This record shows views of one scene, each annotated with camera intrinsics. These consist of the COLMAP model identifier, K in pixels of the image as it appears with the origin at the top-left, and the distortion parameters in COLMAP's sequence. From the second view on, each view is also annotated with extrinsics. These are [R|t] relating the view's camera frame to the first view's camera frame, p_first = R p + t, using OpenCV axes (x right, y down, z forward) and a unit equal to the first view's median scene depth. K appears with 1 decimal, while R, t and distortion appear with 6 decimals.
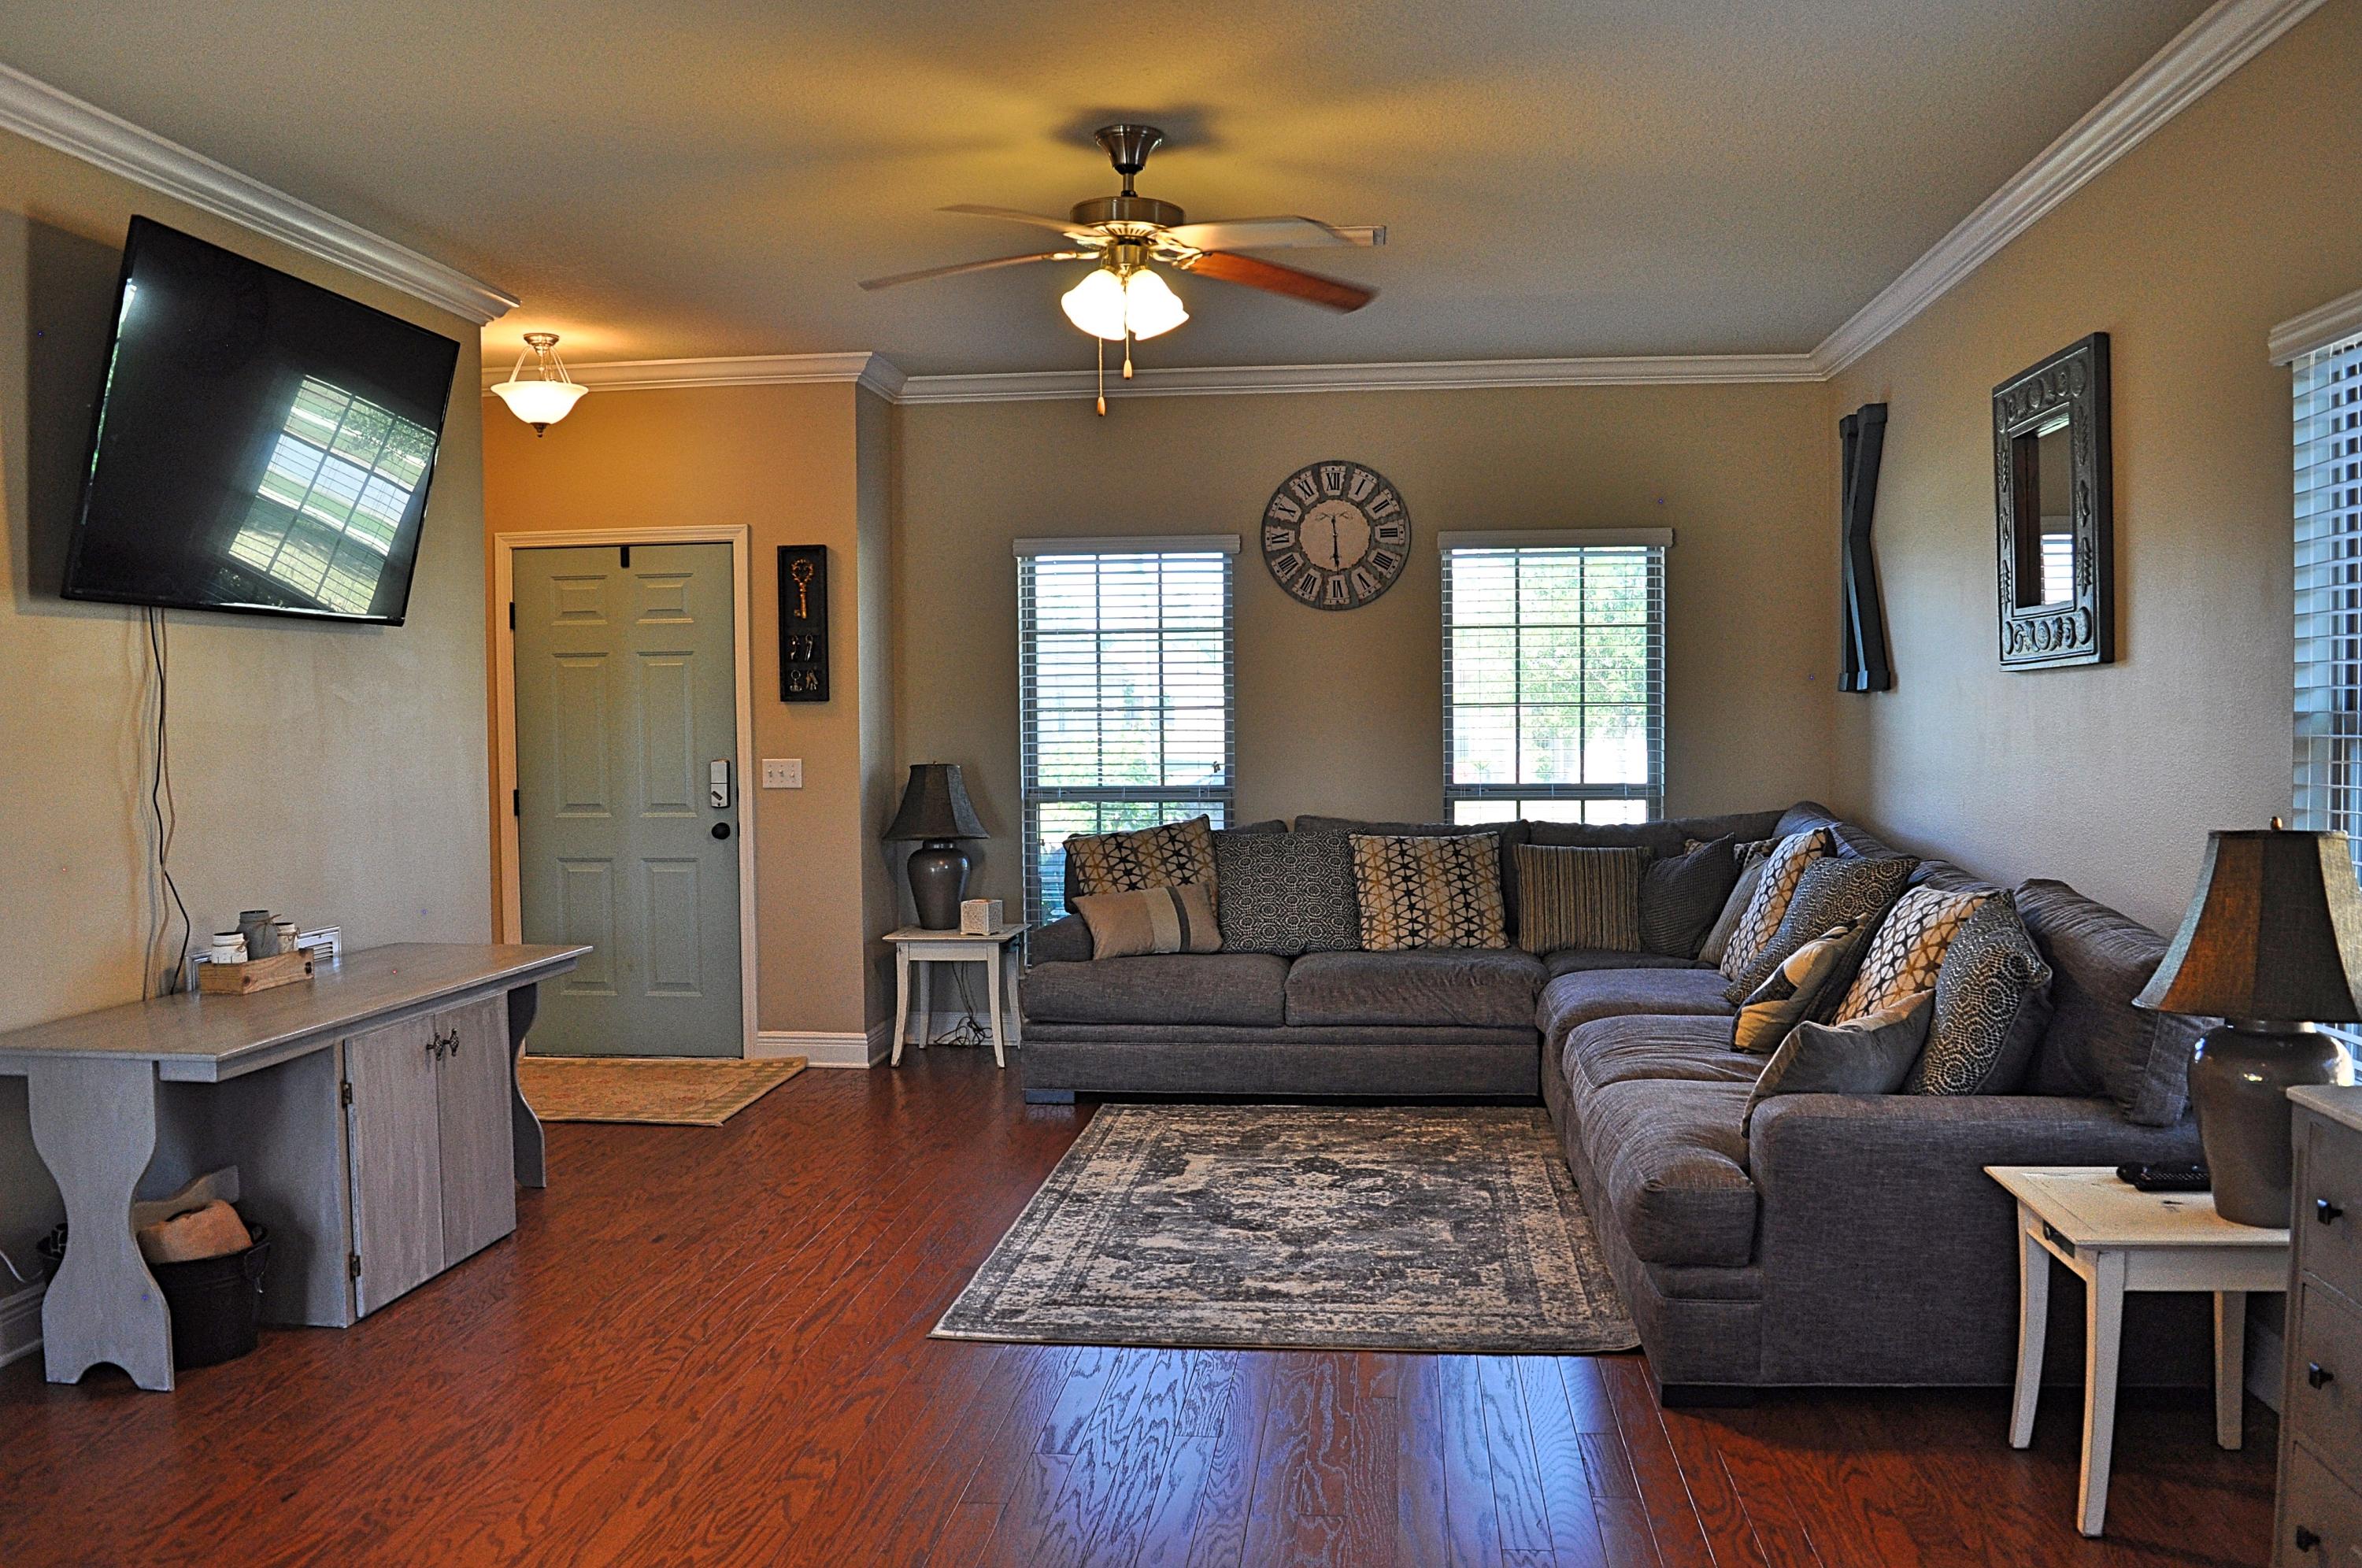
lens RADIAL K [[1852.1, 0, 1189.6], [0, 1852.1, 782.1], [0, 0, 1]] dist [-0.100313, 0.025962]
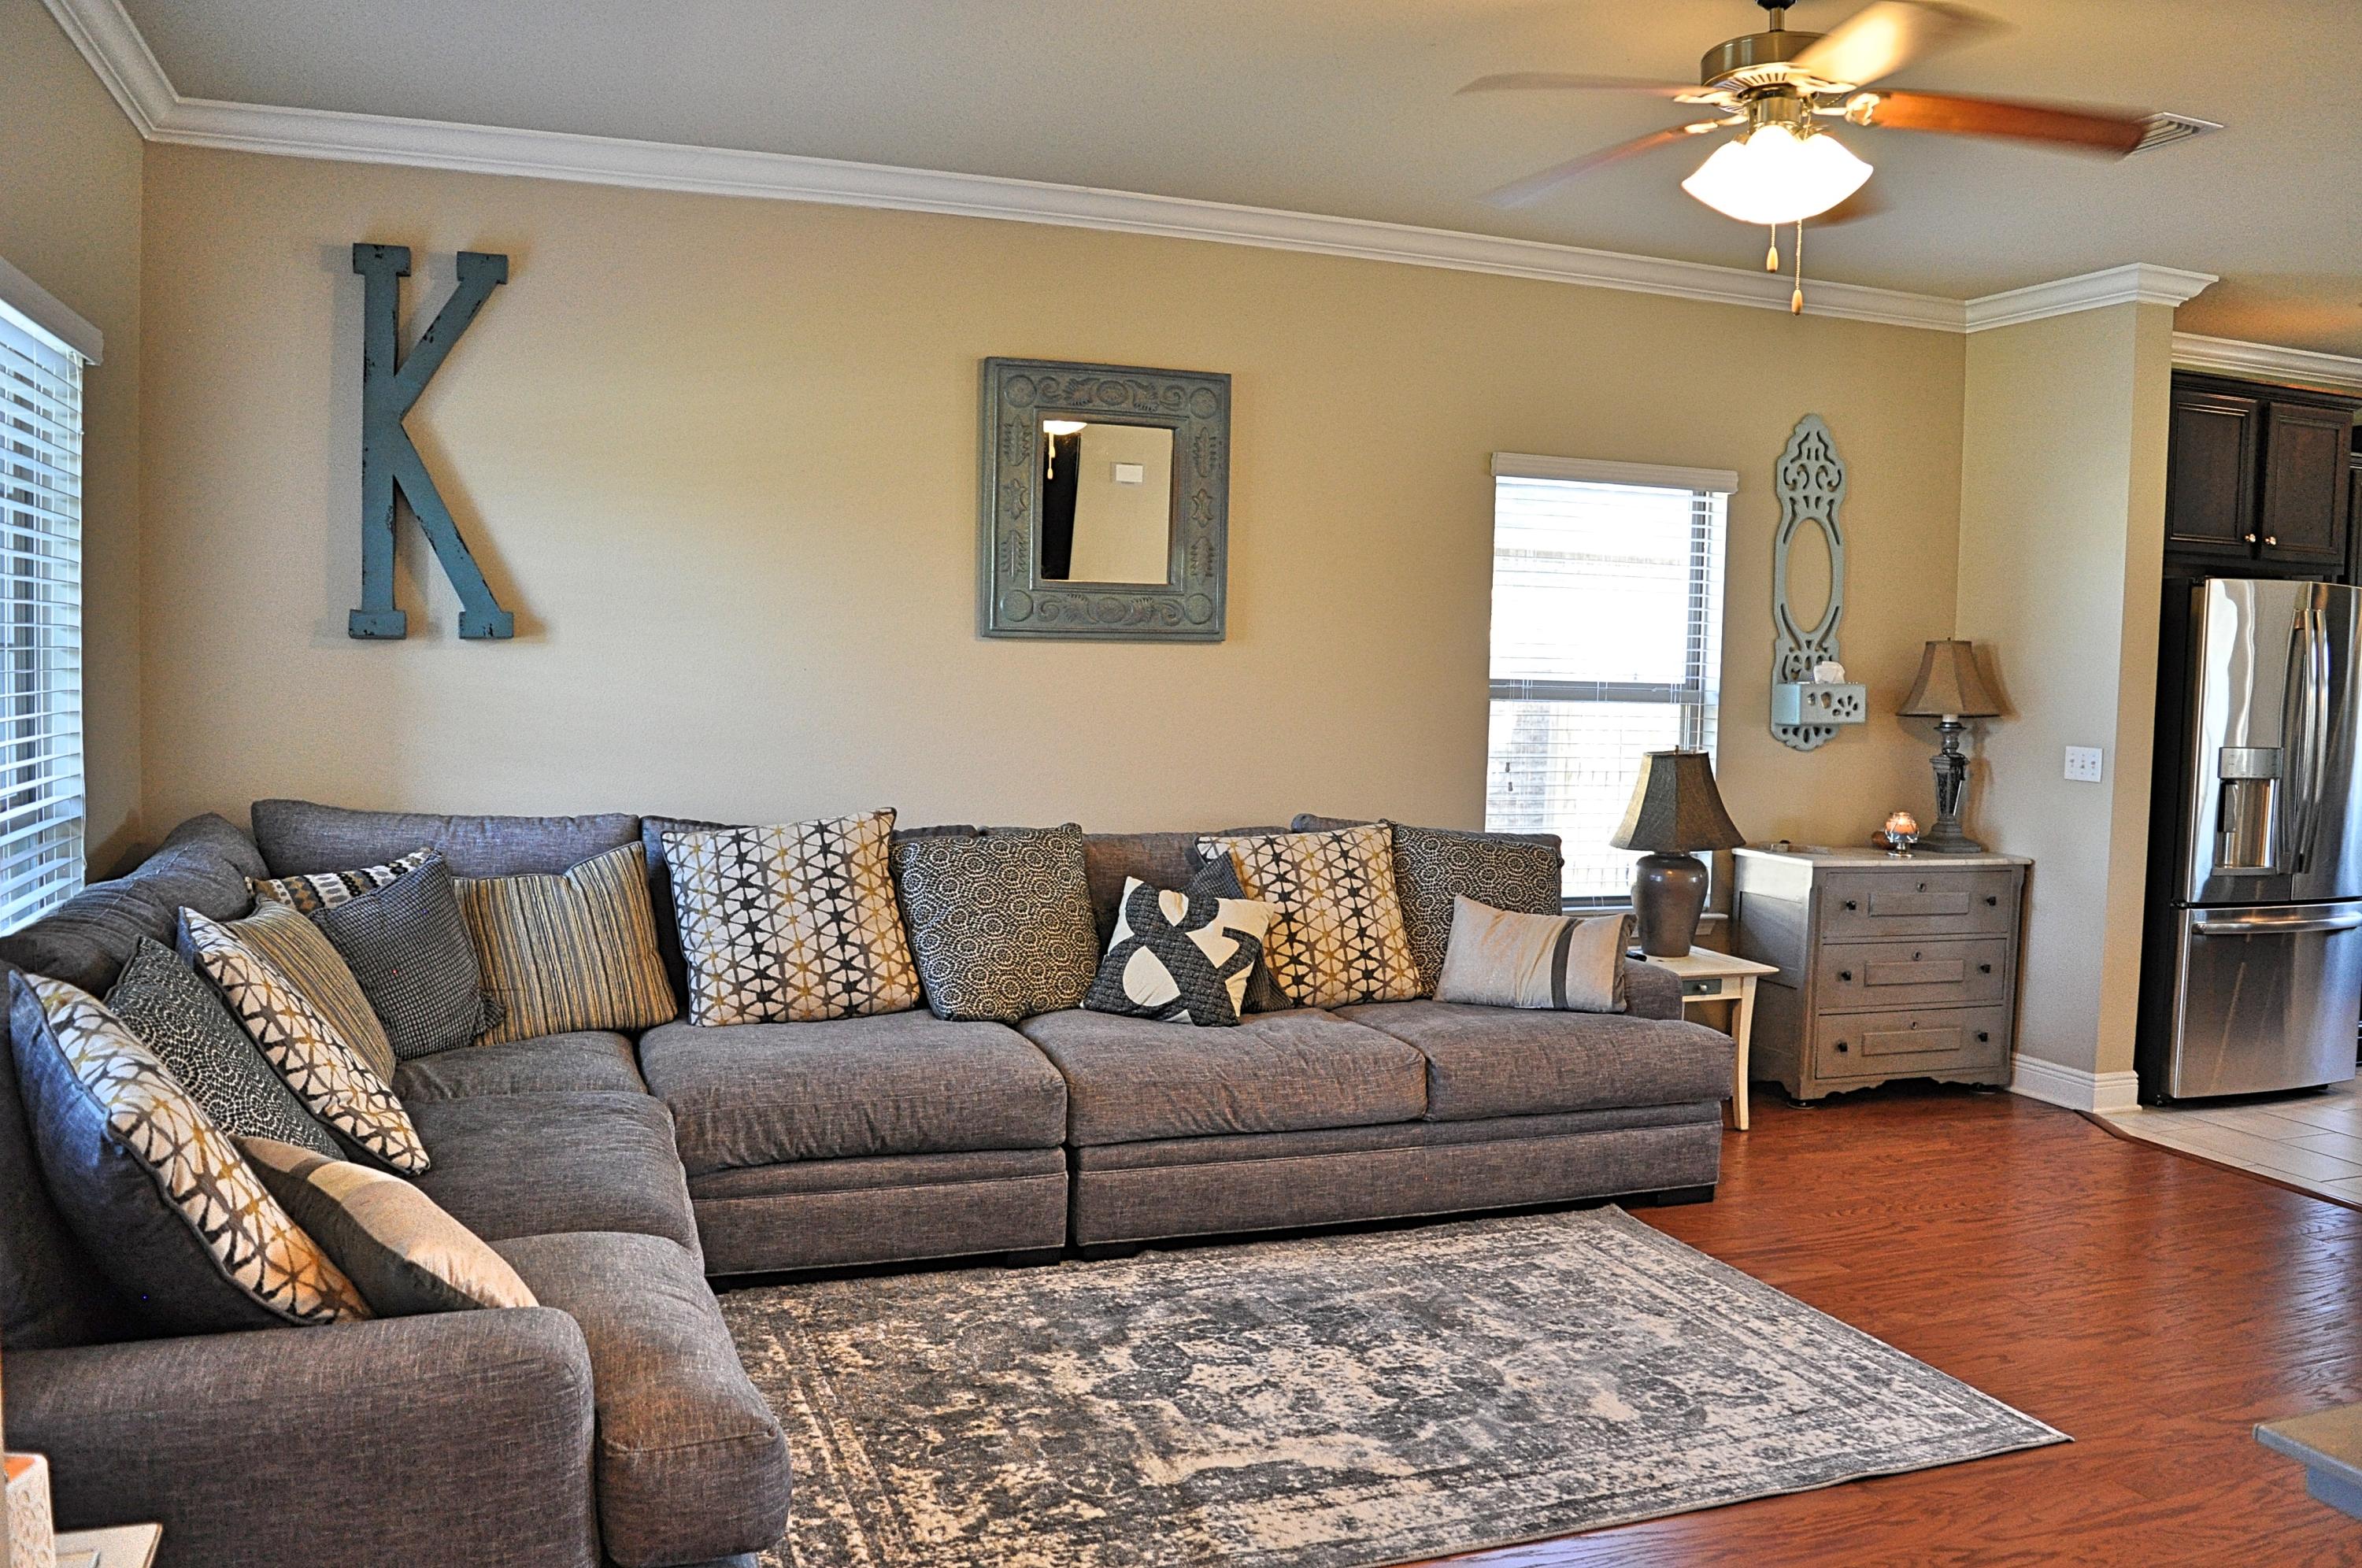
lens RADIAL K [[1852.1, 0, 1182.2], [0, 1852.1, 782.1], [0, 0, 1]] dist [-0.100313, 0.025962]
pose [[-0.443093, -0.060468, 0.894434, -0.438172], [0.016408, 0.997008, 0.075531, -0.046298], [-0.896326, 0.048143, -0.440775, 1.102405]]
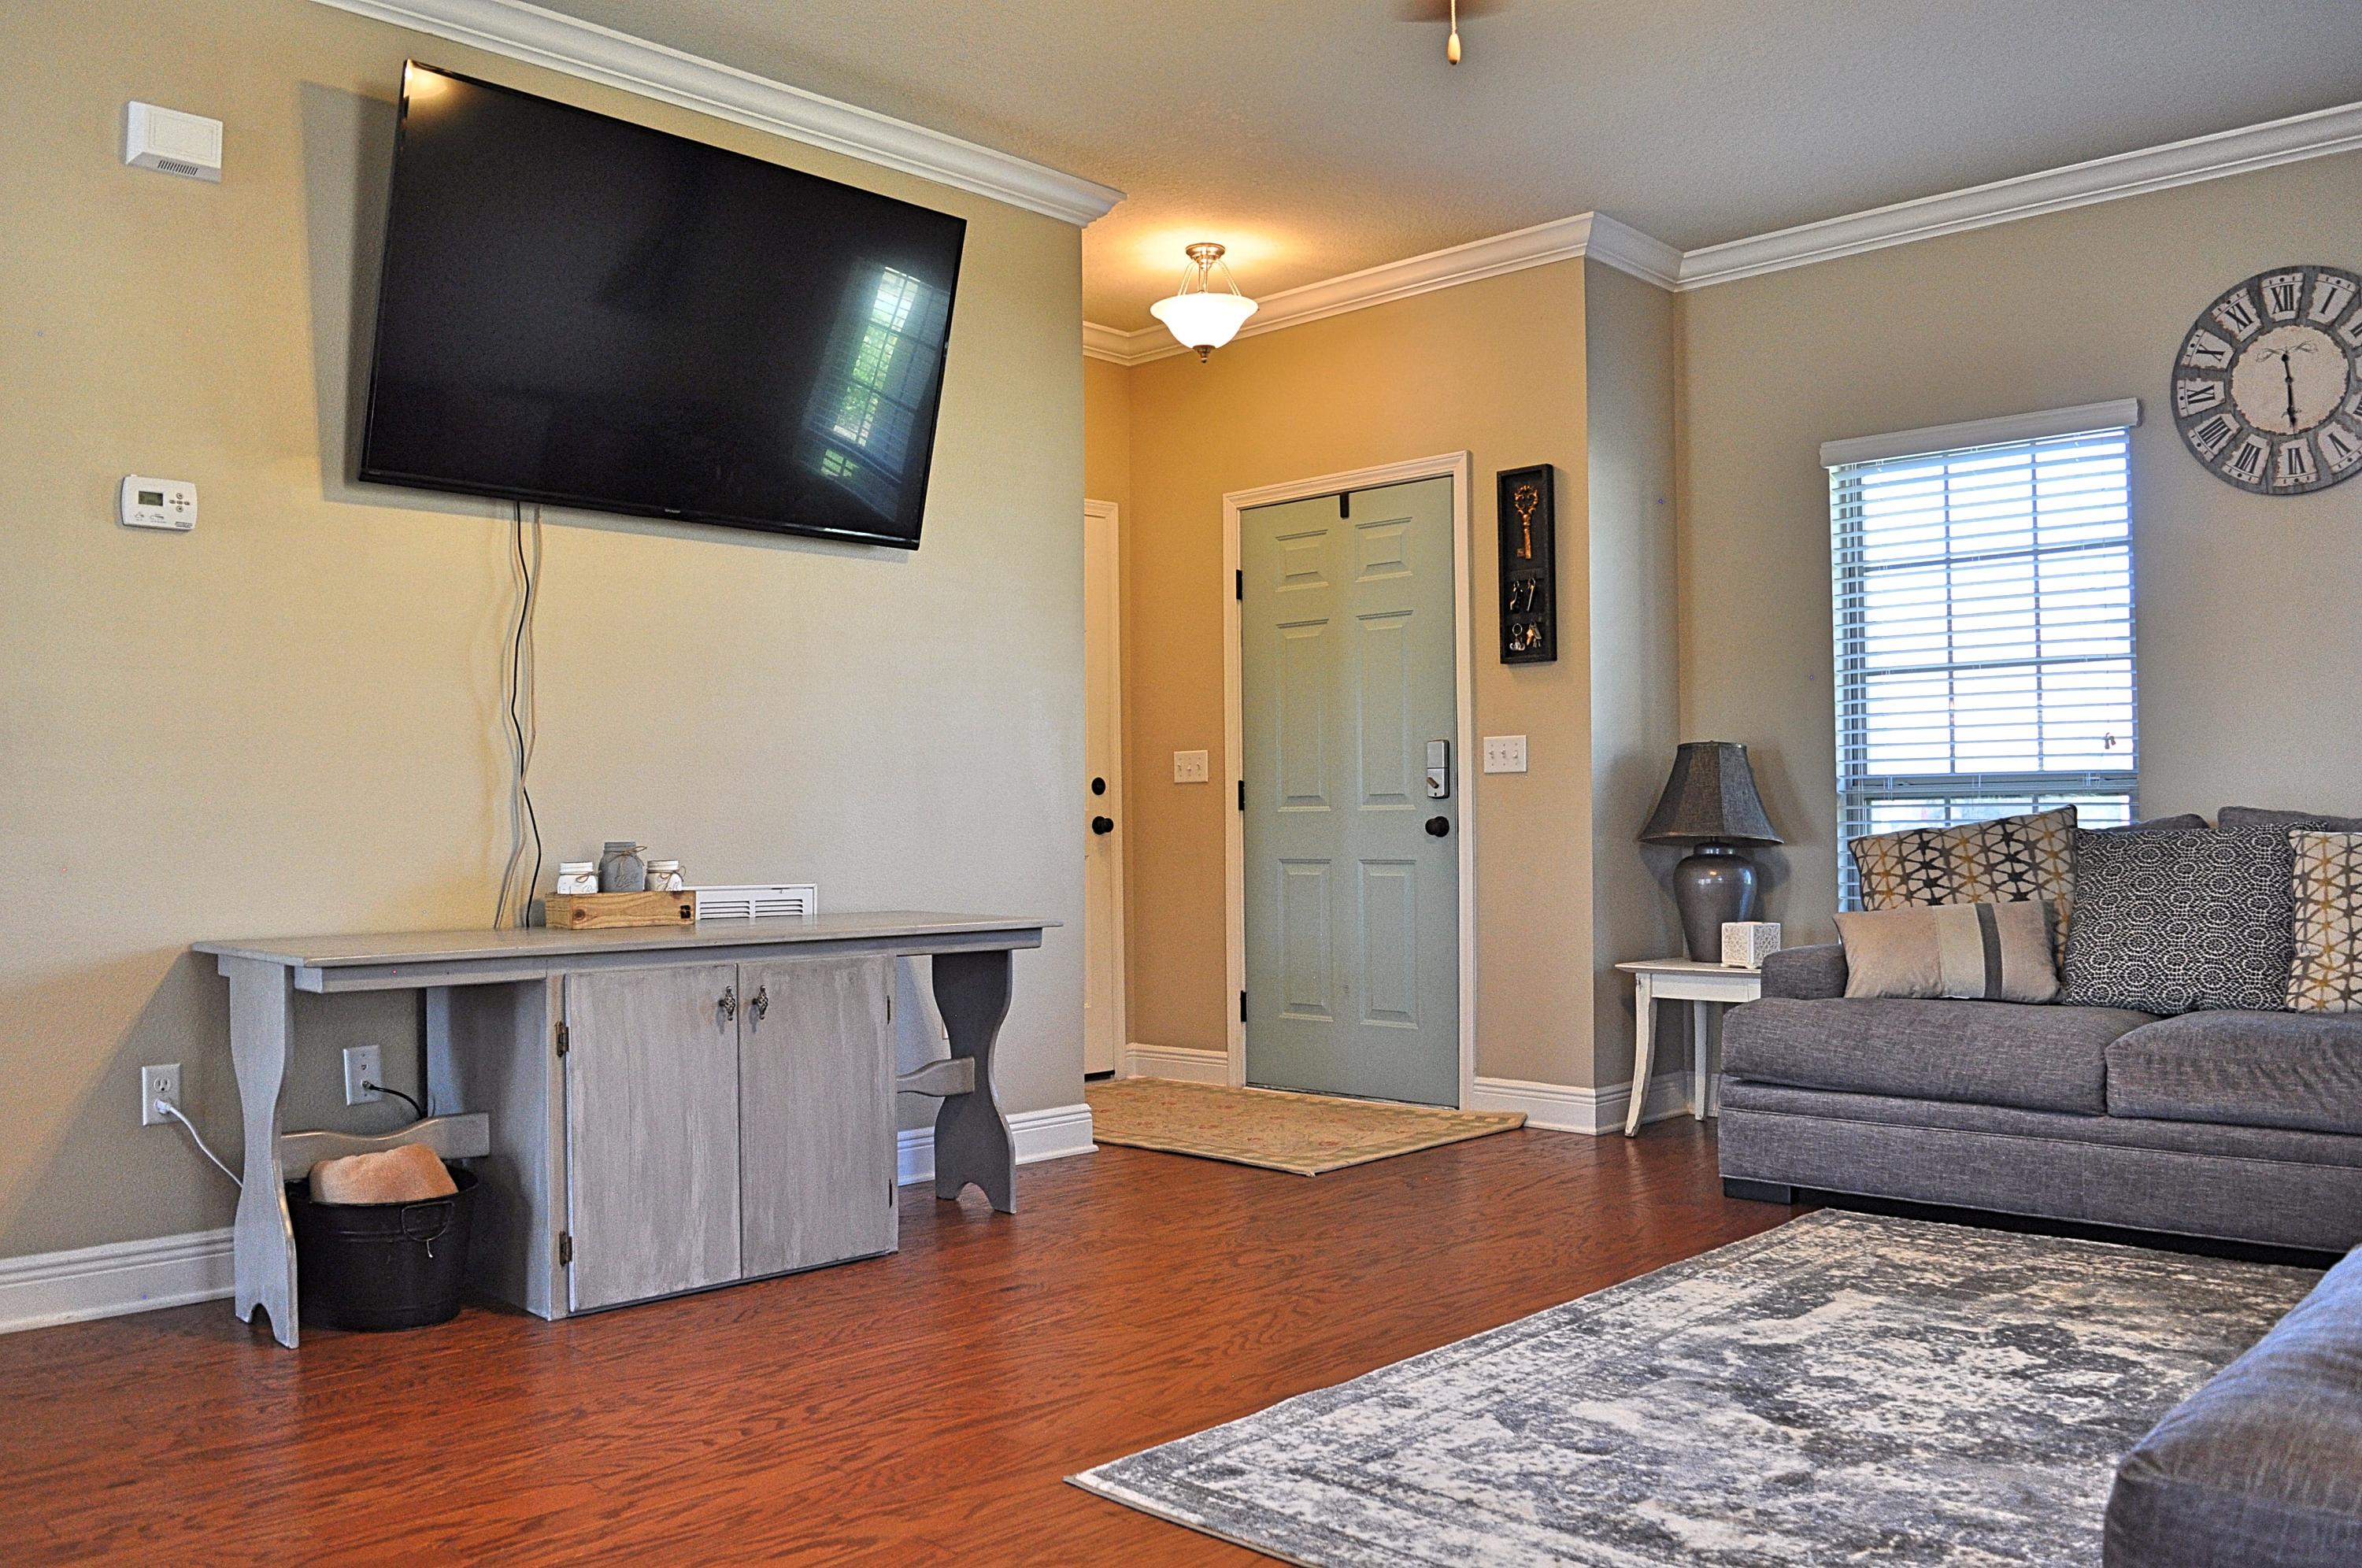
lens RADIAL K [[1852.1, 0, 1186.0], [0, 1852.1, 785.0], [0, 0, 1]] dist [-0.100313, 0.025962]
pose [[0.791091, -0.010152, -0.611614, 0.182152], [-0.023226, 0.998643, -0.046617, 0.056369], [0.611257, 0.051083, 0.789782, 0.324509]]
